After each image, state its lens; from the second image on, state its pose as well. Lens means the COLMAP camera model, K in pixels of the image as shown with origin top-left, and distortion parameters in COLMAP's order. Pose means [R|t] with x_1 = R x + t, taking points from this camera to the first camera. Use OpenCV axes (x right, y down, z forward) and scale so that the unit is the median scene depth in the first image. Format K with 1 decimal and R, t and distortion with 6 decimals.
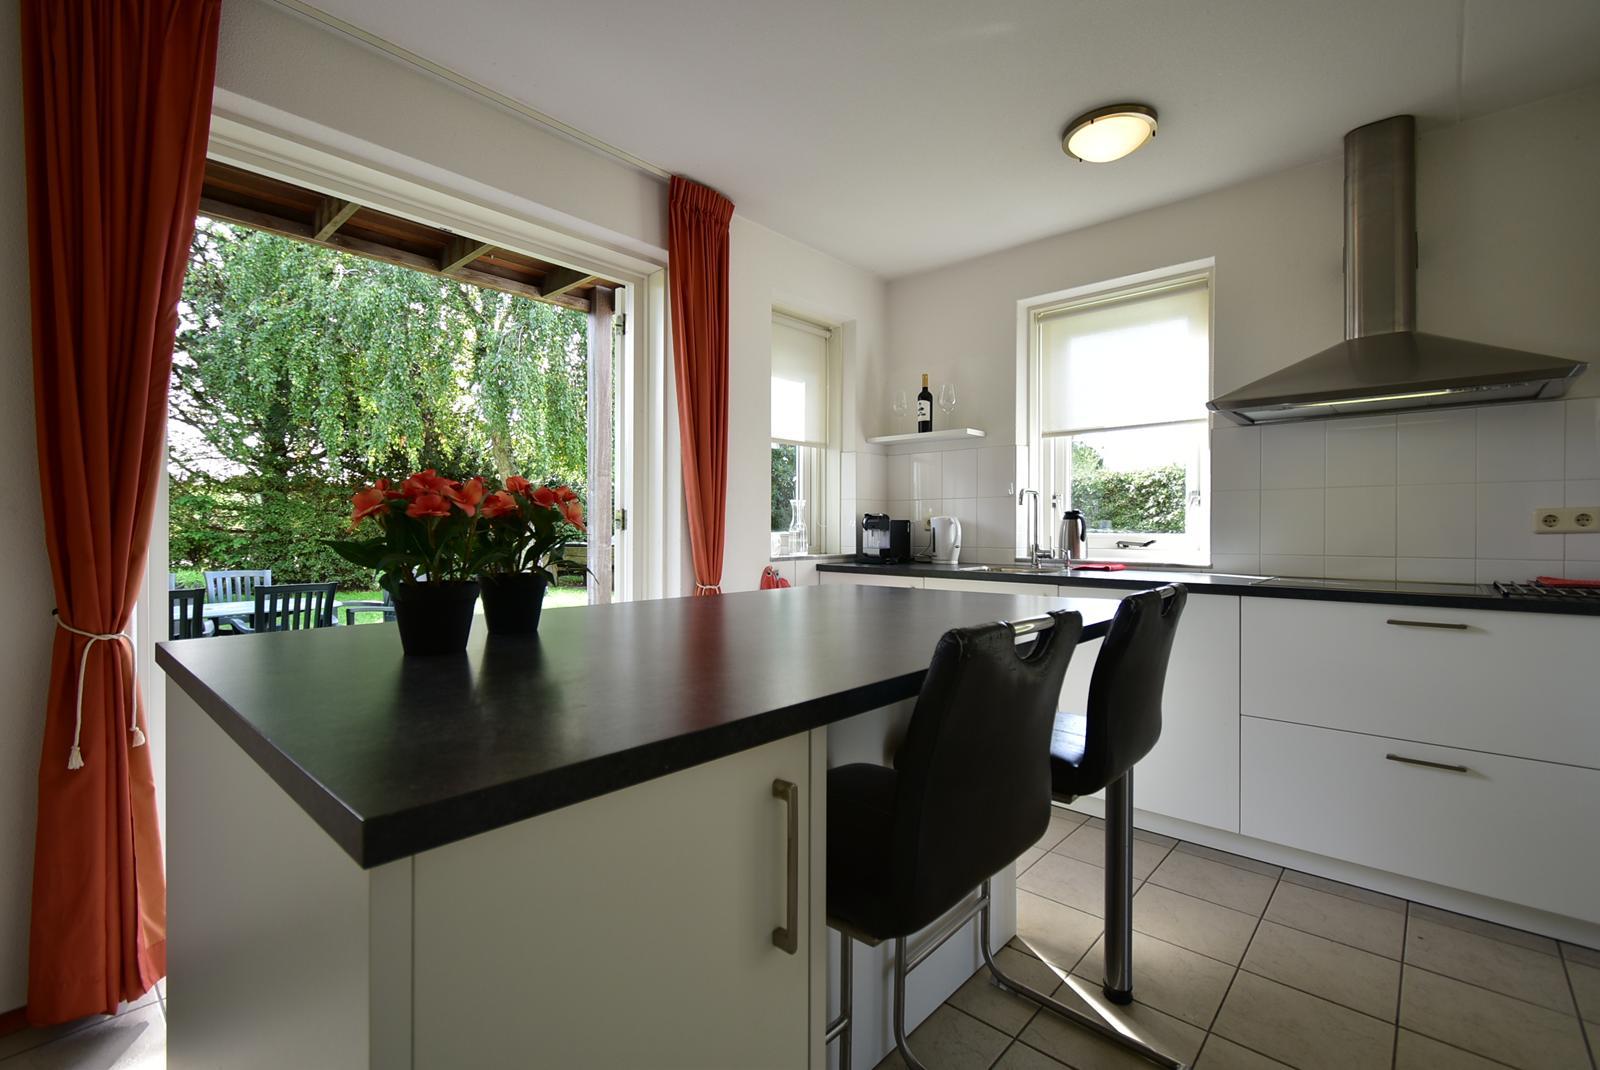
lens RADIAL K [[699.6, 0, 798.9], [0, 699.6, 530.6], [0, 0, 1]] dist [0.000958, -0.000308]
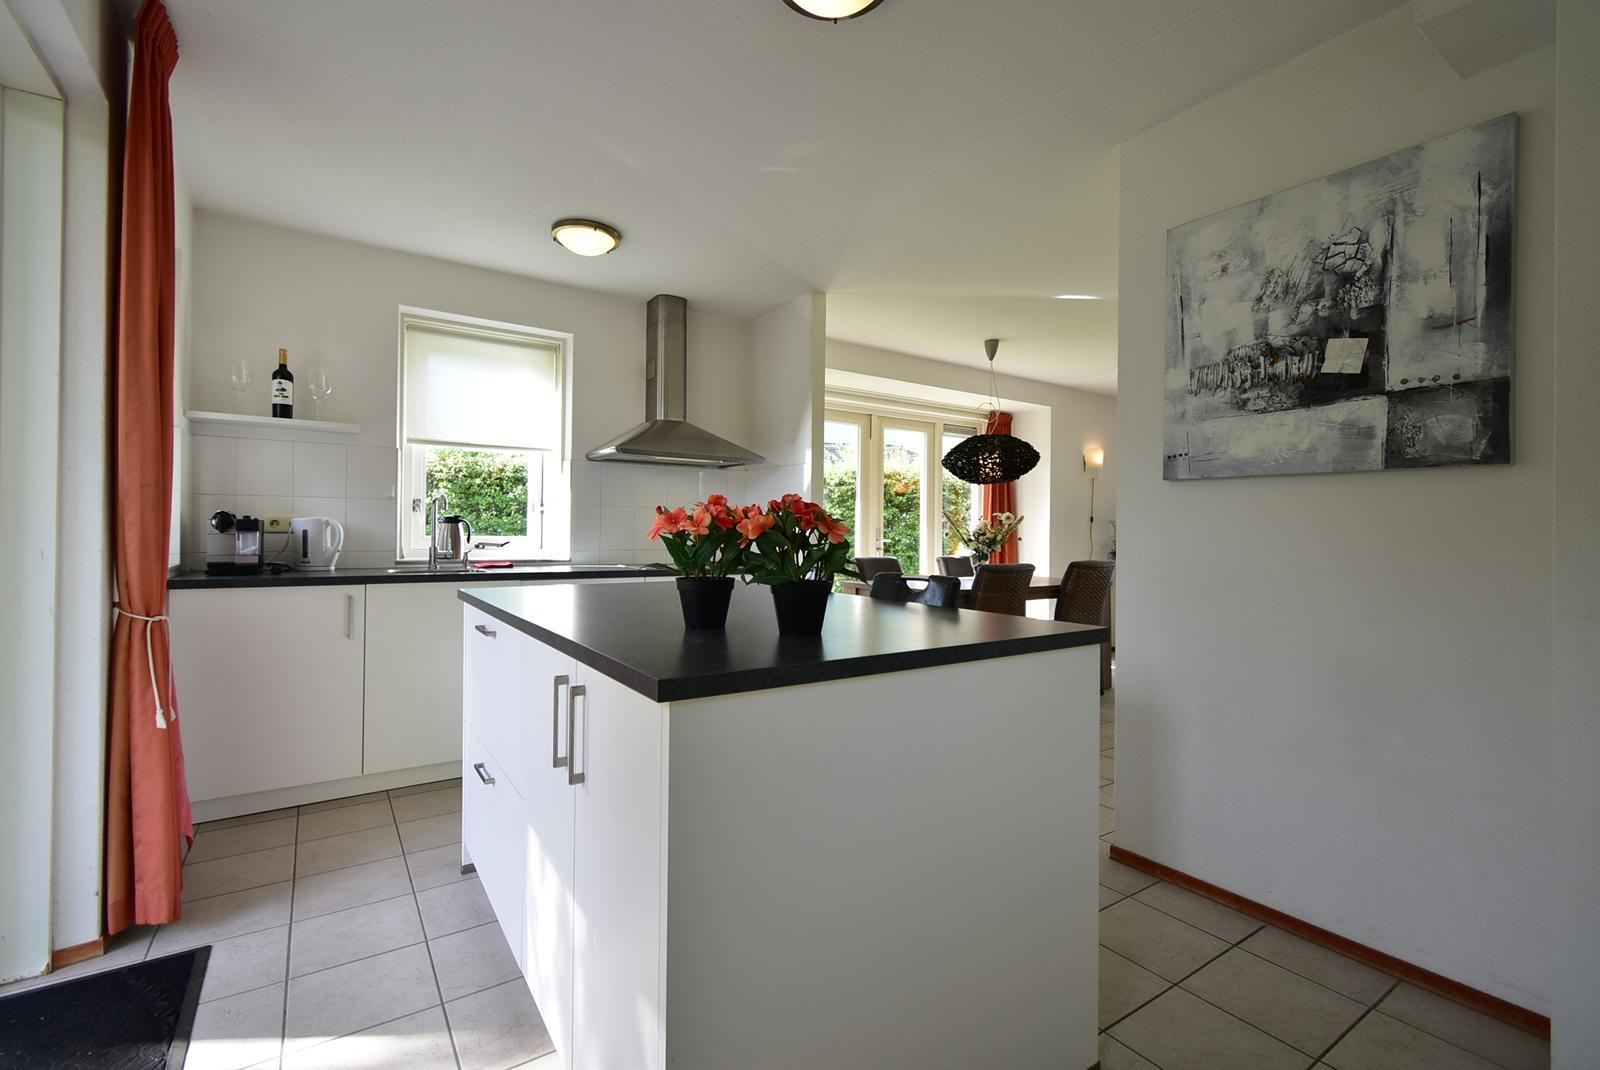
lens RADIAL K [[699.6, 0, 799.0], [0, 699.6, 536.8], [0, 0, 1]] dist [0.000958, -0.000308]
pose [[0.228845, -0.006156, 0.973443, -0.532225], [-0.006829, 0.999945, 0.007930, -0.007200], [-0.973439, -0.008463, 0.228791, 0.204415]]
